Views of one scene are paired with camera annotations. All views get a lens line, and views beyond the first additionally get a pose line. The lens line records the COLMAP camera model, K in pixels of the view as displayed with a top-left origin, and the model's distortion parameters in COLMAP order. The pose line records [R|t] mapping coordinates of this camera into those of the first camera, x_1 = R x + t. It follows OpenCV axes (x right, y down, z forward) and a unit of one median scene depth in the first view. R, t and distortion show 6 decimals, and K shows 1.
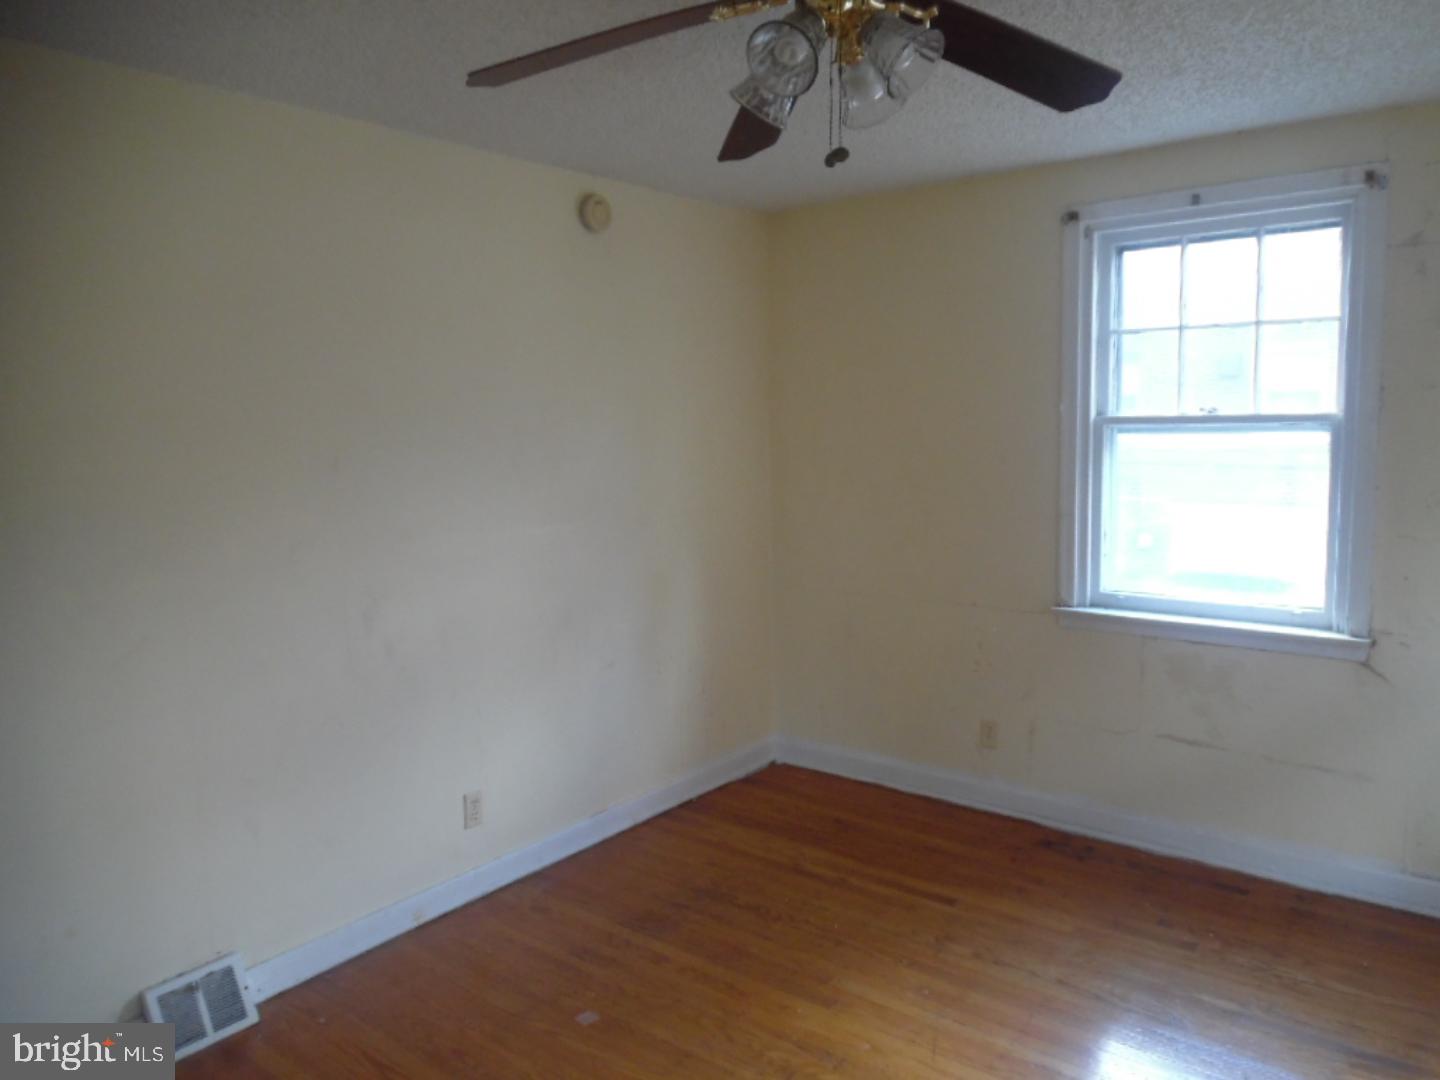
lens RADIAL K [[1010.6, 0, 719.4], [0, 1010.6, 531.9], [0, 0, 1]] dist [-0.006431, -0.004788]
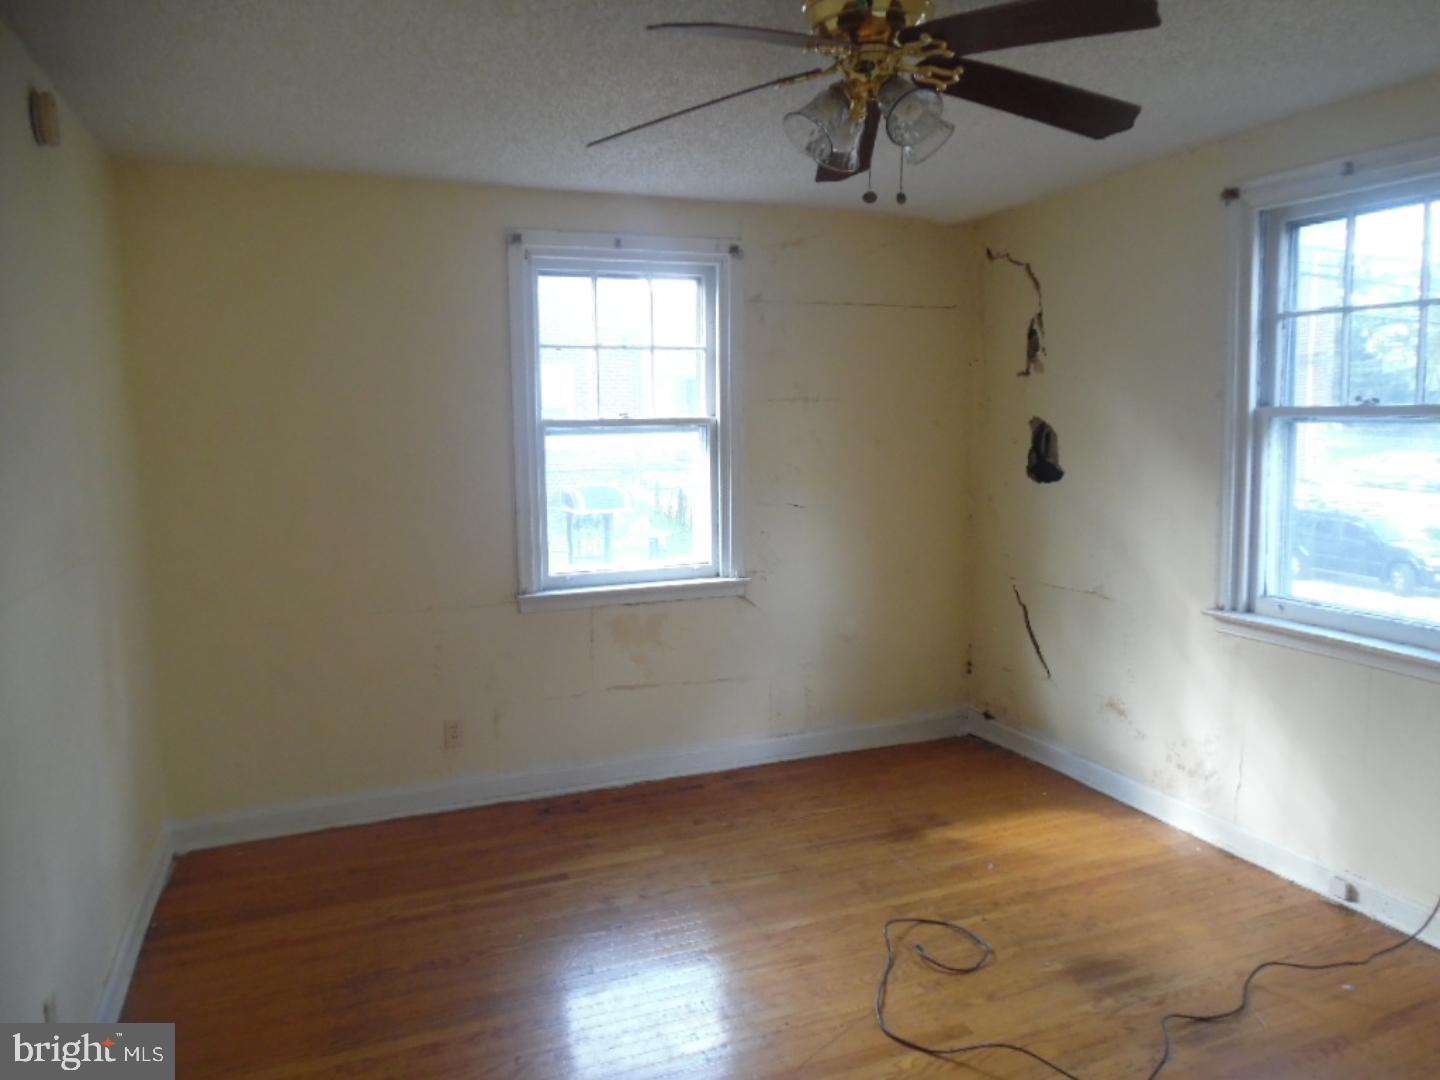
lens RADIAL K [[1010.6, 0, 727.8], [0, 1010.6, 530.3], [0, 0, 1]] dist [-0.006431, -0.004788]
pose [[0.507724, -0.085860, 0.857231, -0.522244], [0.101893, 0.994022, 0.039211, -0.016691], [-0.855473, 0.067437, 0.513438, 0.268224]]
